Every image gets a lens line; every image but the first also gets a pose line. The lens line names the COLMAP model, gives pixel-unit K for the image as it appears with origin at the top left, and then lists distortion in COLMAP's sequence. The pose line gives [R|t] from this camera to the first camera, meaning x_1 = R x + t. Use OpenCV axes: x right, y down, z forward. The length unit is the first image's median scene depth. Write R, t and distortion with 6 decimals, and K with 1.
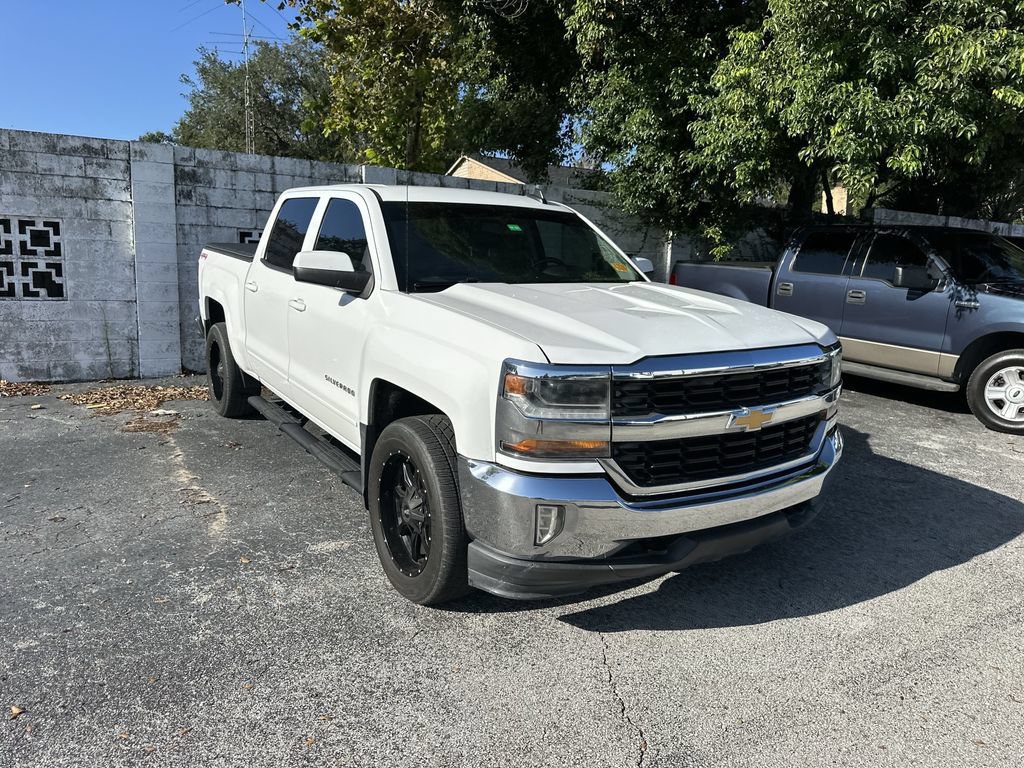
lens RADIAL K [[725.1, 0, 507.0], [0, 725.1, 389.0], [0, 0, 1]] dist [0.014207, -0.022165]
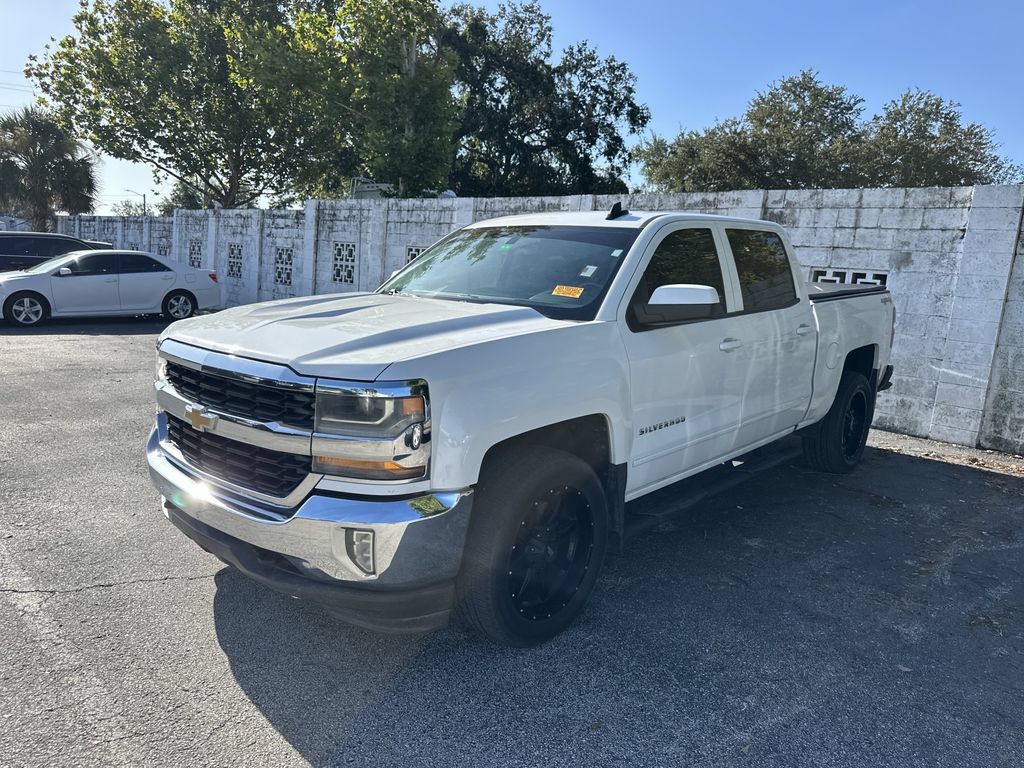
lens RADIAL K [[725.1, 0, 509.1], [0, 725.1, 388.6], [0, 0, 1]] dist [0.014207, -0.022165]
pose [[0.251718, 0.146676, -0.956621, 0.716027], [-0.219696, 0.971304, 0.091118, -0.094127], [0.942535, 0.187230, 0.276719, 0.567590]]
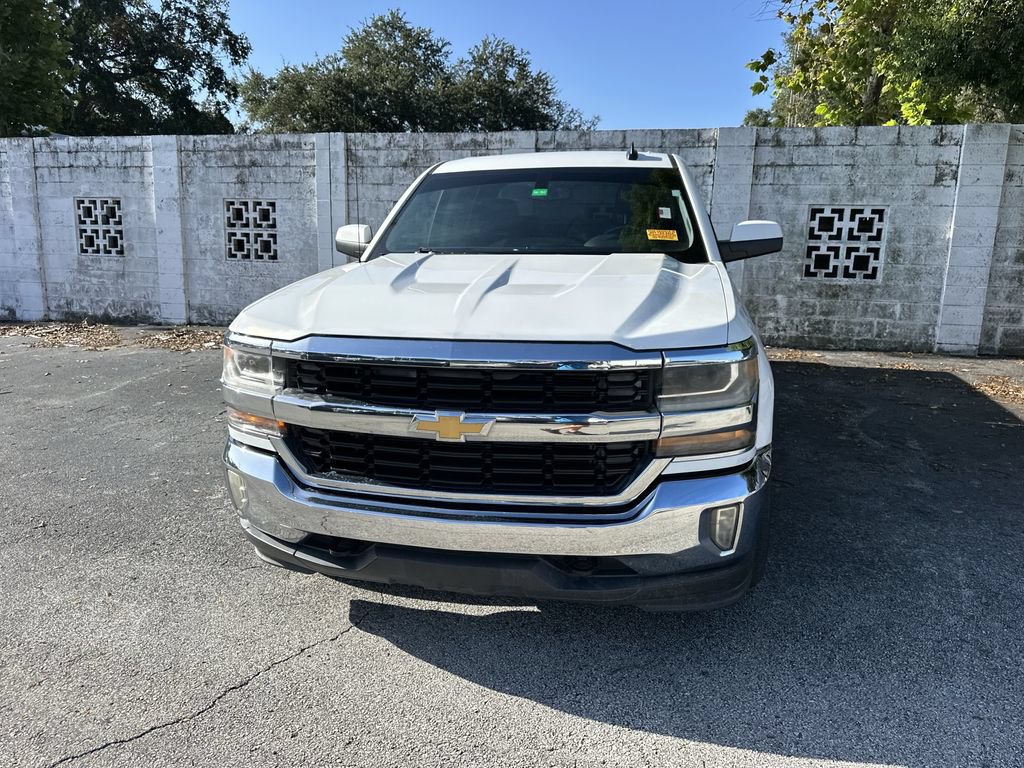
lens RADIAL K [[725.1, 0, 510.6], [0, 725.1, 387.2], [0, 0, 1]] dist [0.014207, -0.022165]
pose [[0.713866, 0.130949, -0.687930, 0.470036], [-0.107486, 0.991209, 0.077140, -0.035686], [0.691984, 0.018875, 0.721666, 0.240957]]
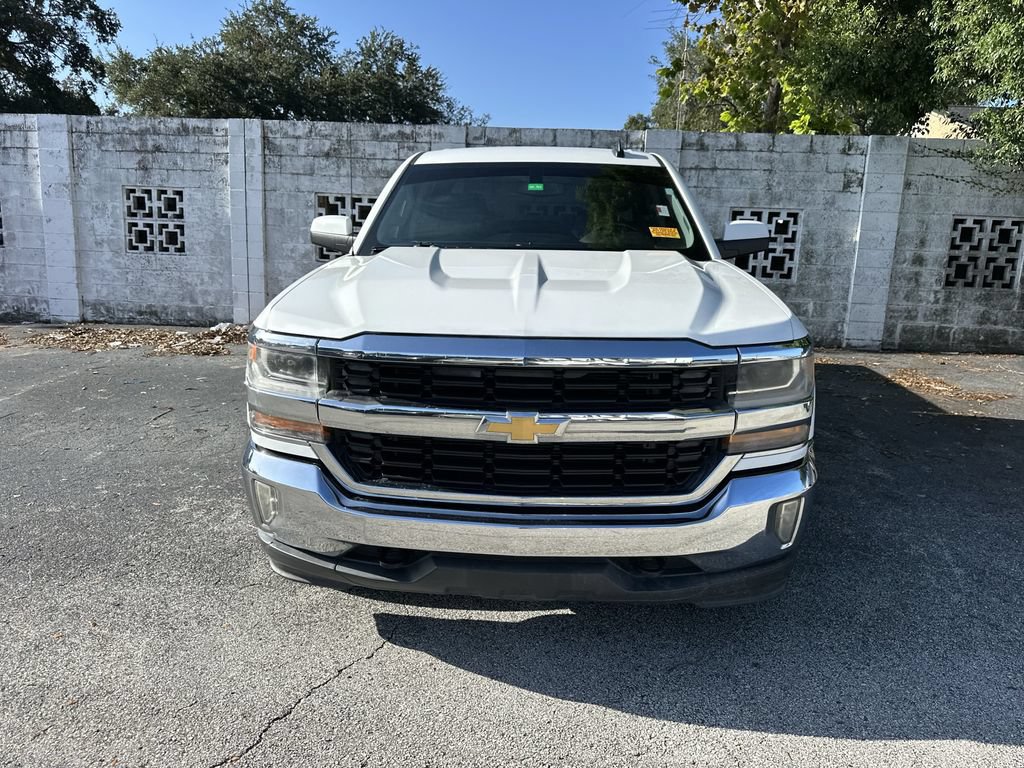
lens RADIAL K [[725.1, 0, 509.7], [0, 725.1, 387.1], [0, 0, 1]] dist [0.014207, -0.022165]
pose [[0.812866, 0.122092, -0.569511, 0.383067], [-0.104177, 0.992492, 0.064079, -0.024761], [0.573059, 0.007242, 0.819482, 0.188464]]
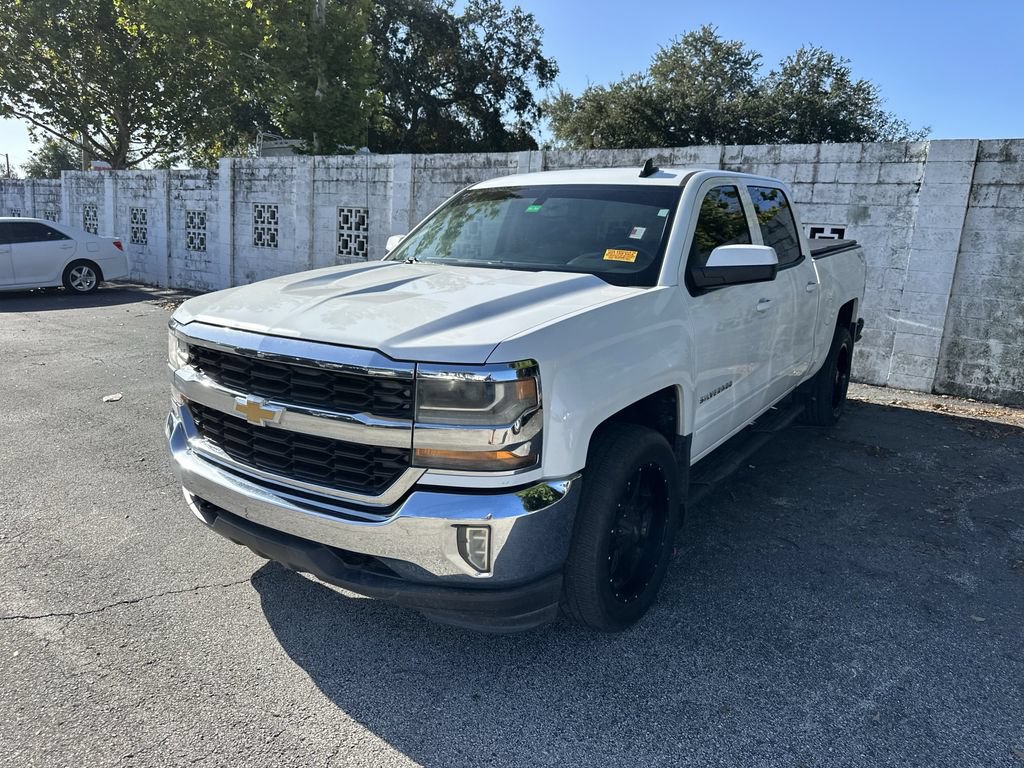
lens RADIAL K [[725.1, 0, 510.8], [0, 725.1, 389.7], [0, 0, 1]] dist [0.014207, -0.022165]
pose [[0.378222, 0.185366, -0.906966, 0.642475], [-0.190305, 0.974390, 0.119785, -0.076956], [0.905943, 0.127295, 0.403811, 0.466594]]
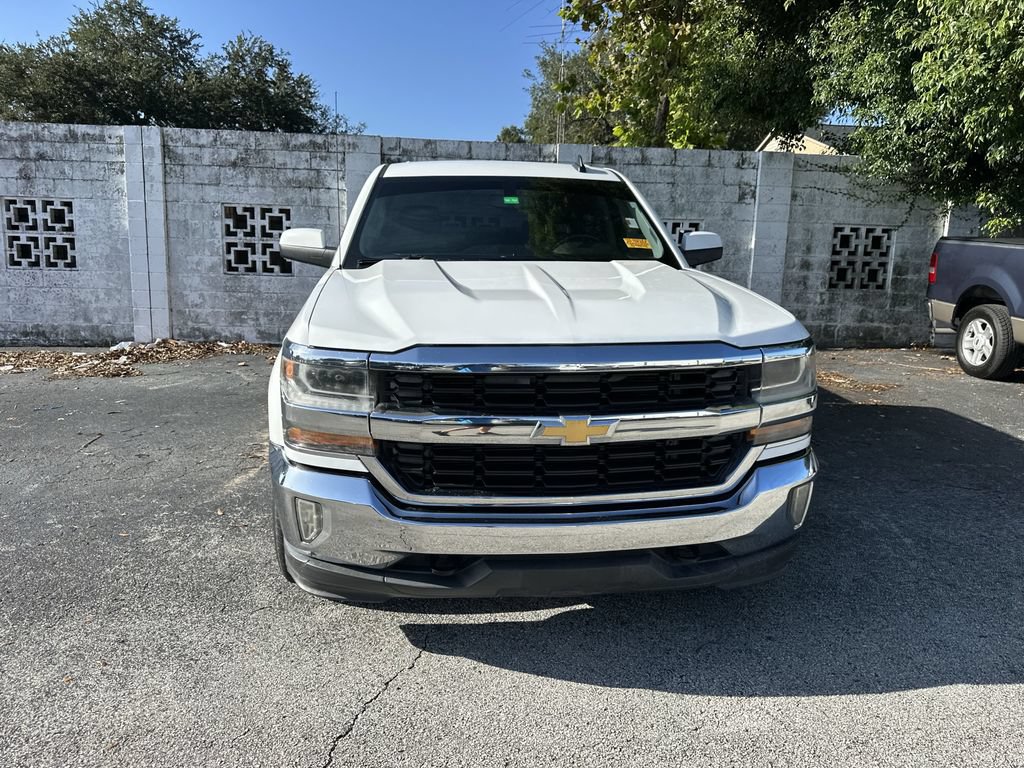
lens RADIAL K [[725.1, 0, 508.4], [0, 725.1, 387.7], [0, 0, 1]] dist [0.014207, -0.022165]
pose [[0.897874, 0.080672, -0.432798, 0.311634], [-0.070974, 0.996733, 0.038546, -0.016214], [0.434494, -0.003892, 0.900666, 0.126833]]
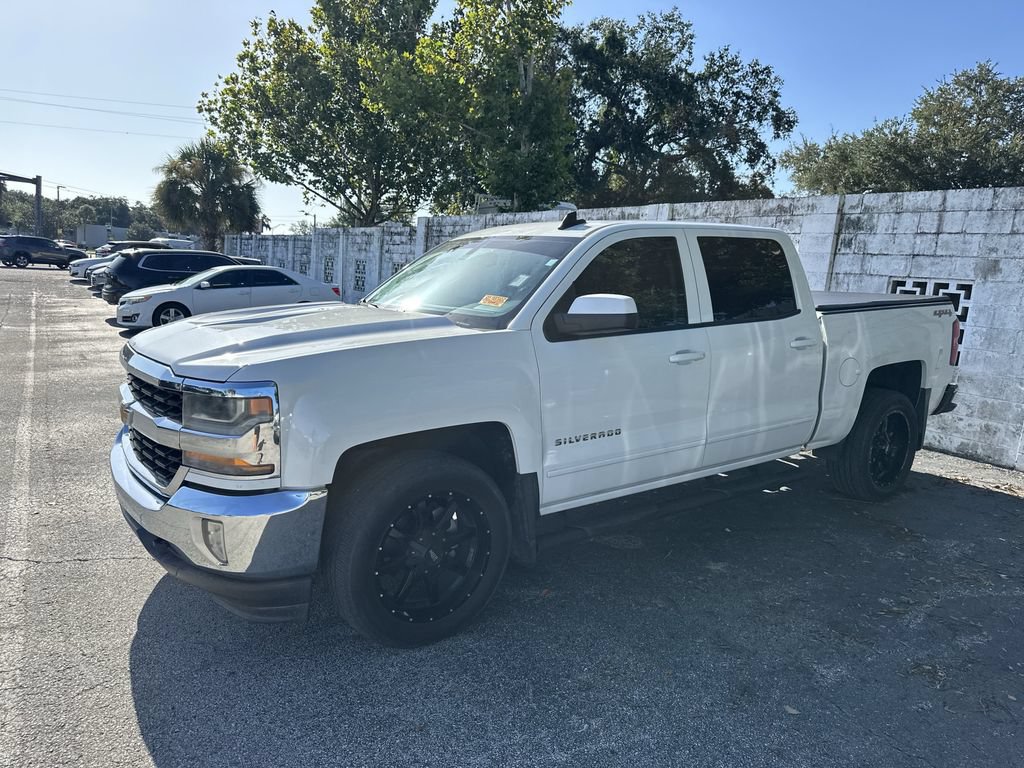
lens RADIAL K [[725.1, 0, 510.7], [0, 725.1, 389.7], [0, 0, 1]] dist [0.014207, -0.022165]
pose [[0.052971, 0.135500, -0.989360, 0.753597], [-0.224564, 0.966991, 0.120413, -0.134347], [0.973019, 0.215796, 0.081651, 0.752230]]
